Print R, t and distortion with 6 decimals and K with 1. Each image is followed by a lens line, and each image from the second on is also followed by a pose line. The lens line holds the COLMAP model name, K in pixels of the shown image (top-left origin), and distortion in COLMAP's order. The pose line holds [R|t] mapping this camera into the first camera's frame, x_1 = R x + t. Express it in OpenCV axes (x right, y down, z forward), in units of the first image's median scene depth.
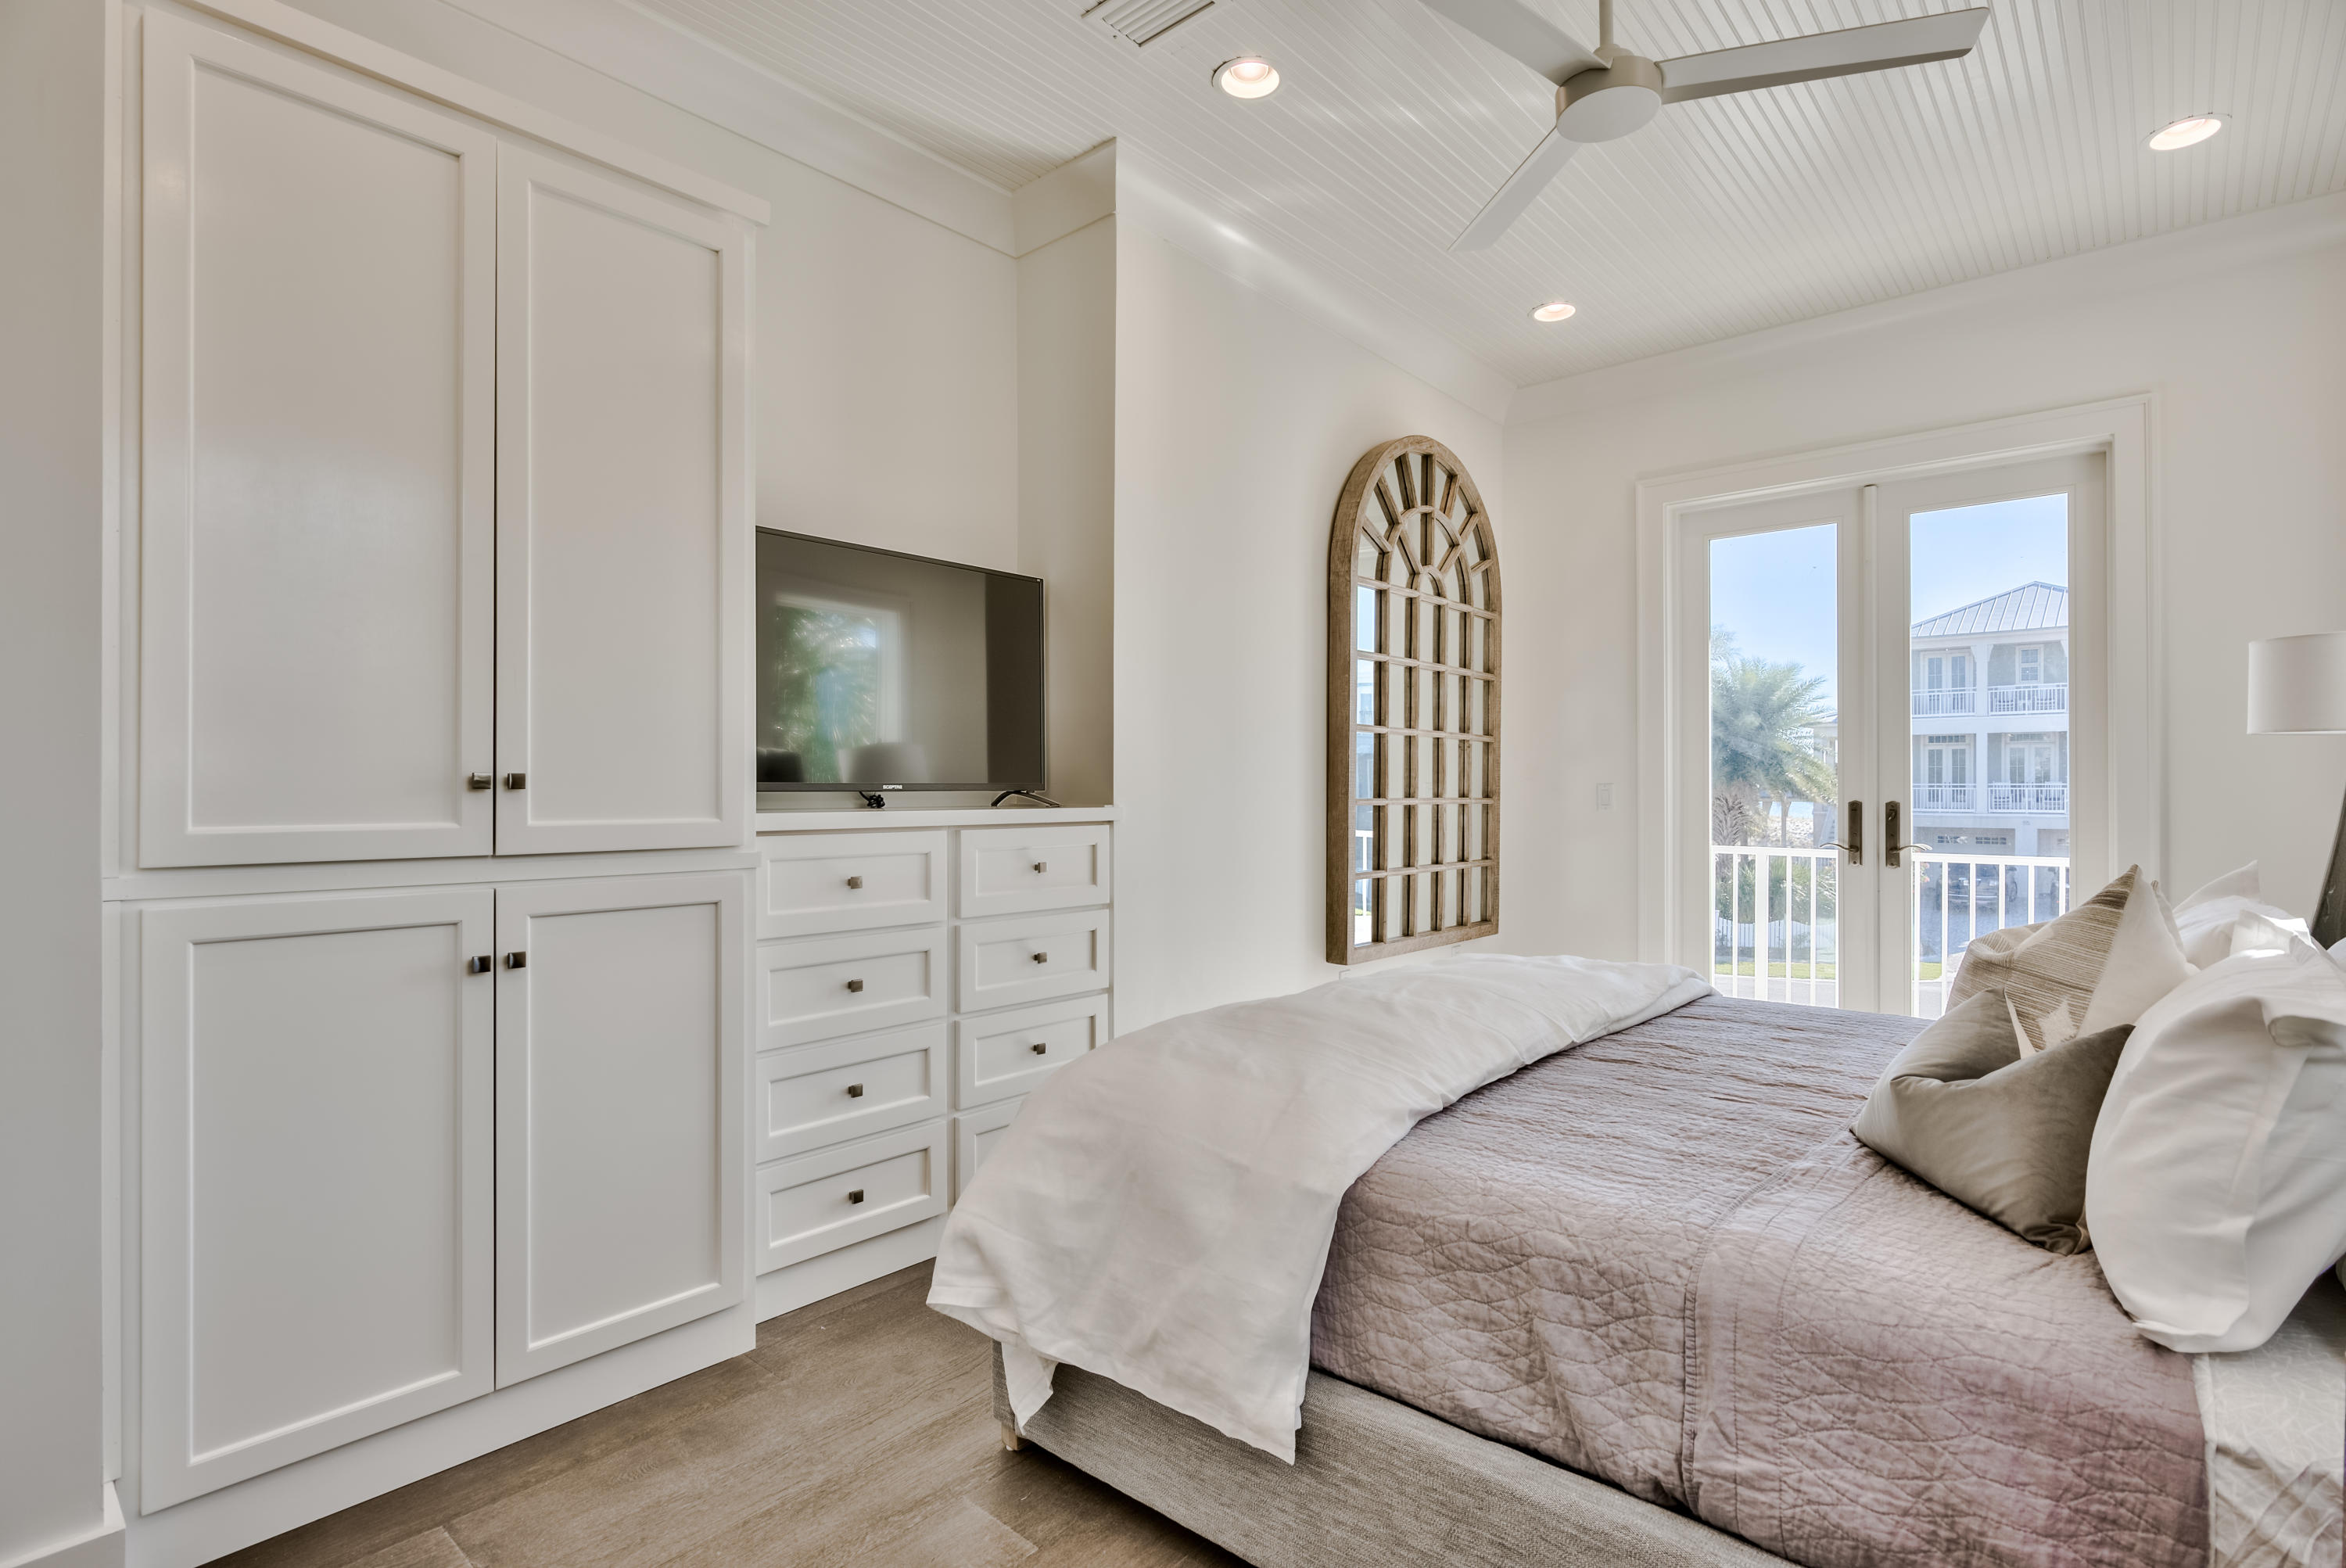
lens RADIAL K [[1146.2, 0, 1184.6], [0, 1146.2, 783.1], [0, 0, 1]] dist [0.002653, 0.000939]
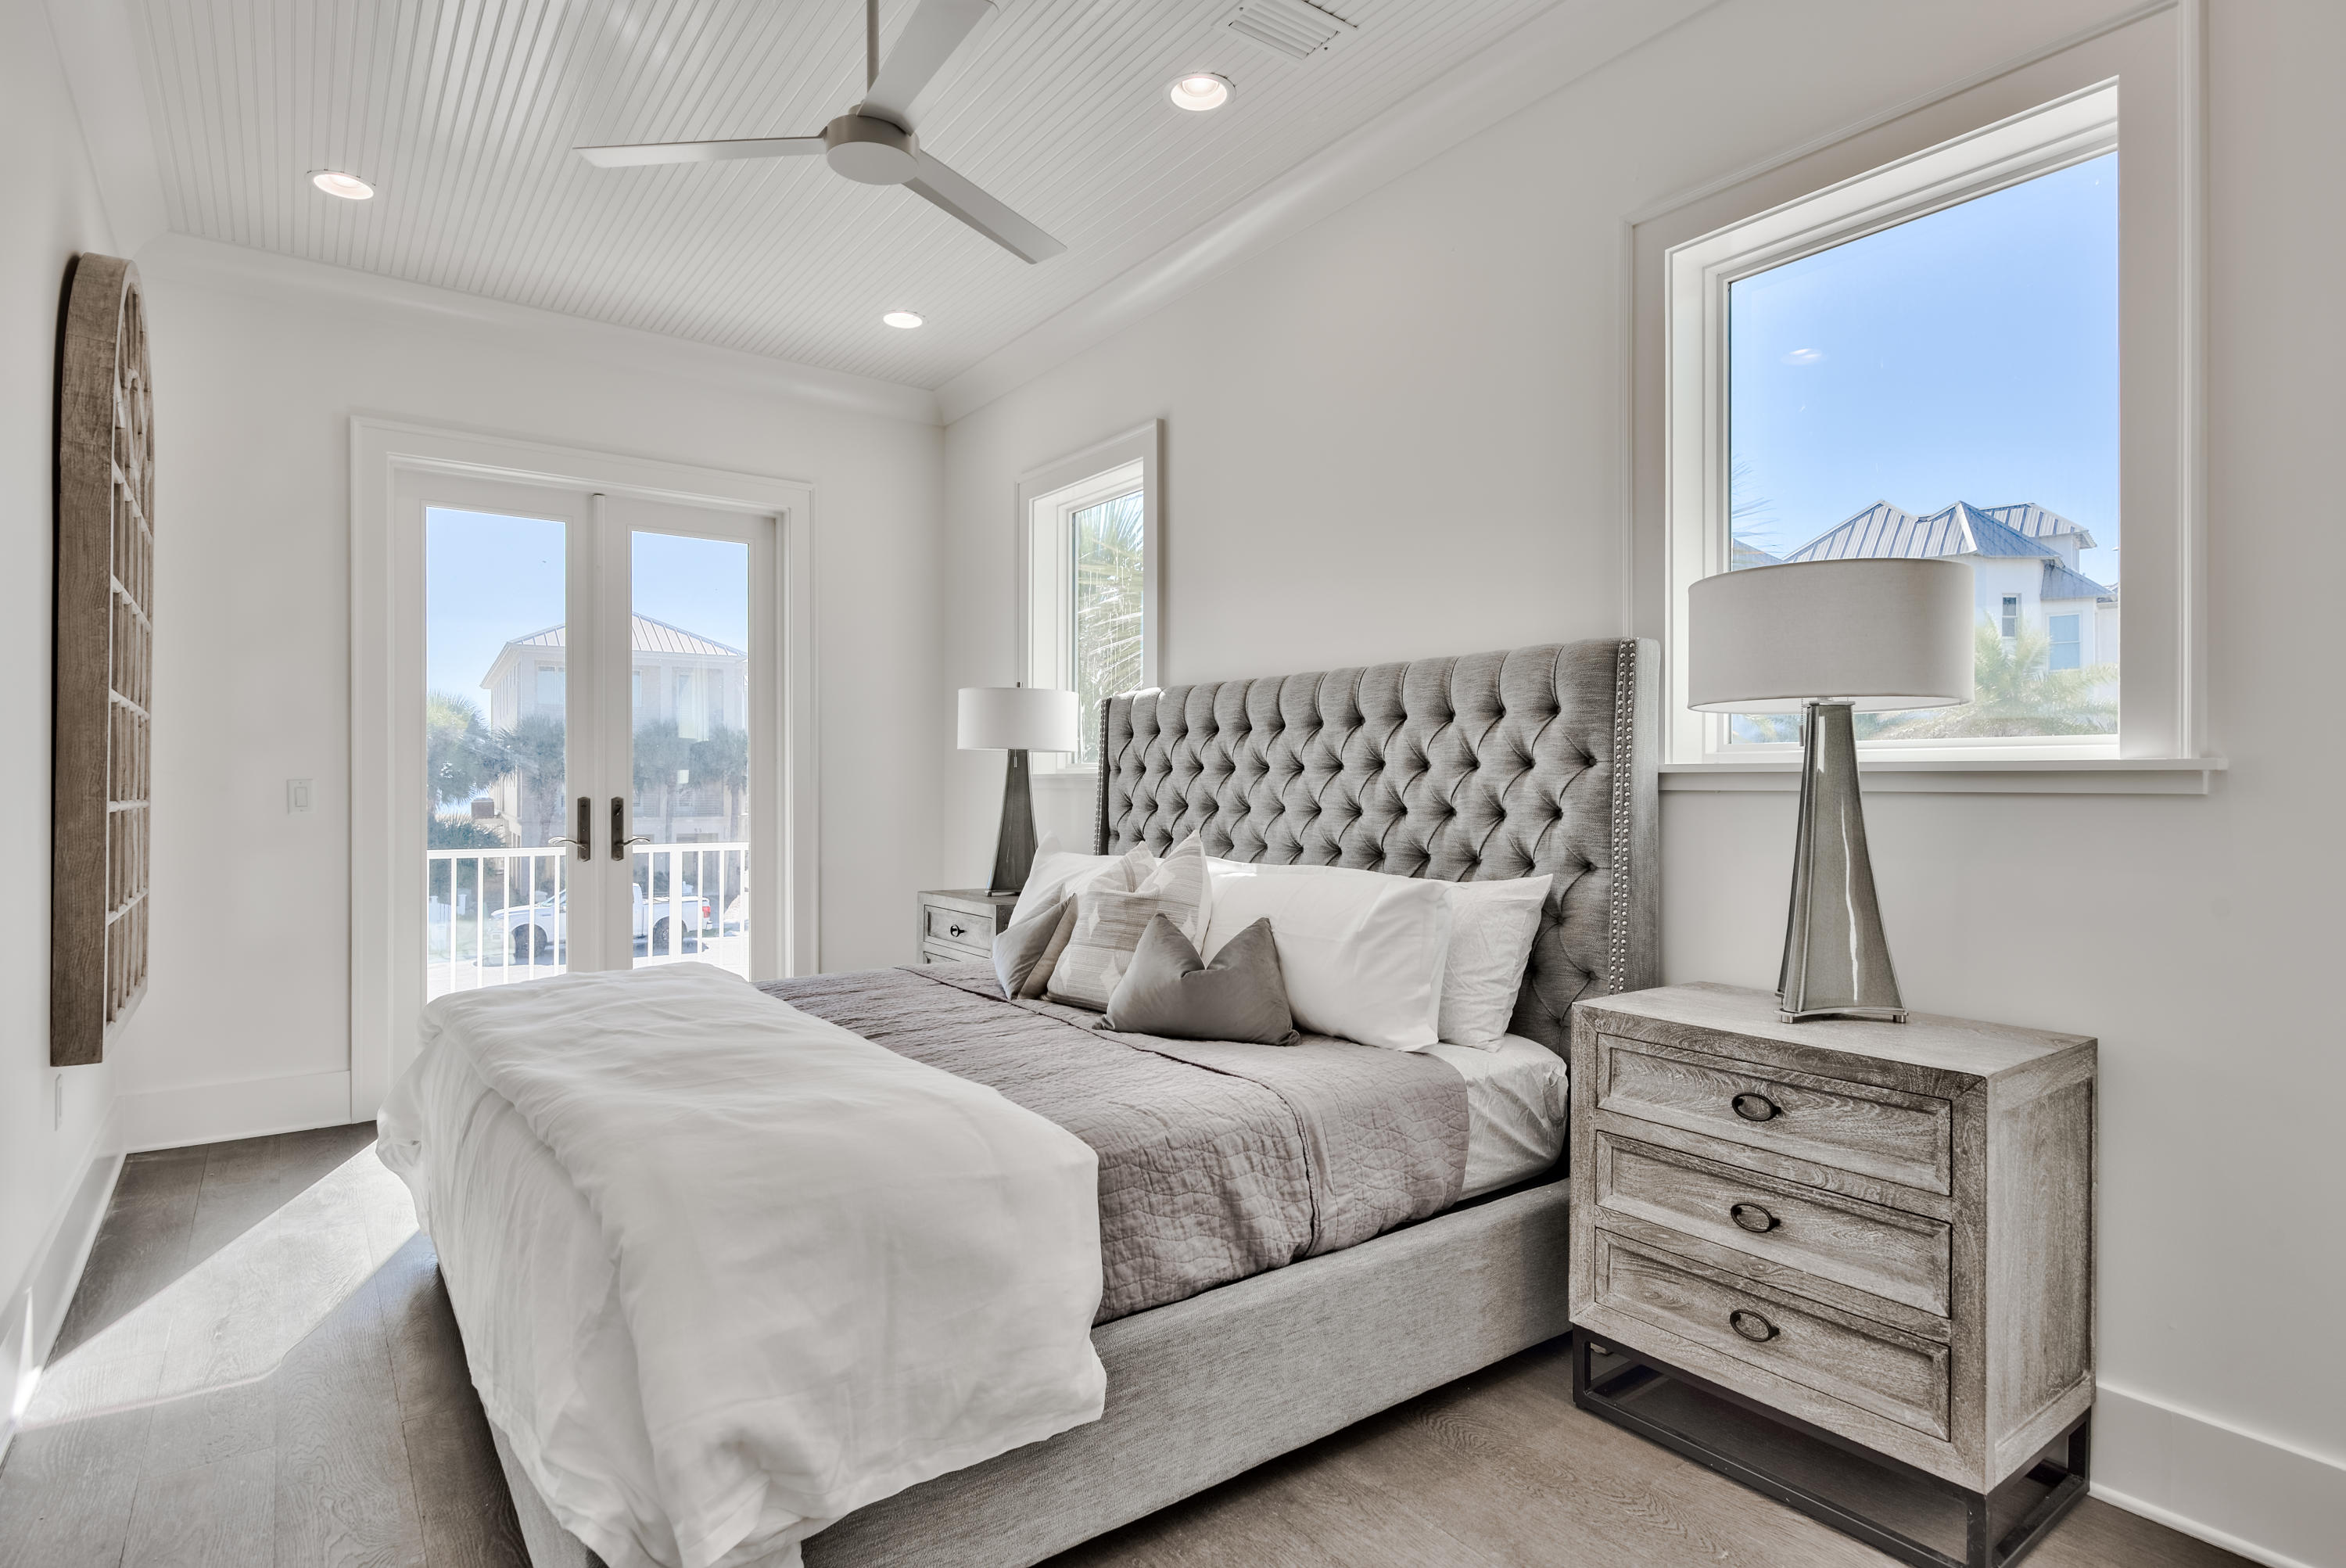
lens RADIAL K [[1200.5, 0, 1184.6], [0, 1200.5, 788.2], [0, 0, 1]] dist [0.001058, -0.000097]
pose [[0.217181, -0.002129, 0.976129, -0.389842], [-0.003418, 0.999990, 0.002941, 0.002005], [-0.976125, -0.003975, 0.217171, 0.273171]]
